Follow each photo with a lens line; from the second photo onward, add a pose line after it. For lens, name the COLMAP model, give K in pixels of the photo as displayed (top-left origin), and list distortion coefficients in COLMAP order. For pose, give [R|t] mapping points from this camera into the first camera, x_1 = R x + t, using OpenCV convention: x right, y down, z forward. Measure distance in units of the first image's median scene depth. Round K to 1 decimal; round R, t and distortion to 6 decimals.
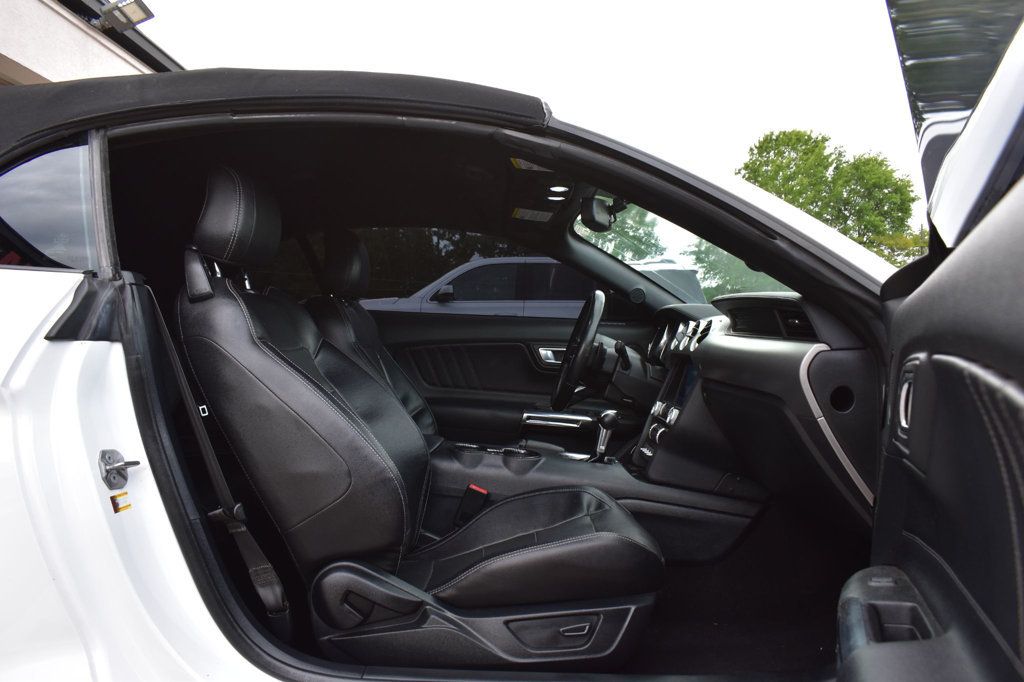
lens RADIAL K [[788.3, 0, 511.2], [0, 788.3, 344.0], [0, 0, 1]] dist [-0.101515, 0.019525]
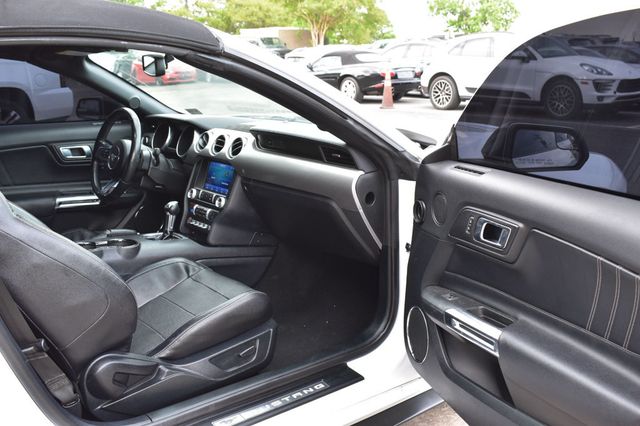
lens RADIAL K [[634.3, 0, 318.4], [0, 634.3, 213.3], [0, 0, 1]] dist [-0.072933, 0.000000]
pose [[0.767917, -0.166843, 0.618439, -0.578977], [0.024653, 0.972465, 0.231741, -0.233745], [-0.640075, -0.162712, 0.750885, -0.083720]]
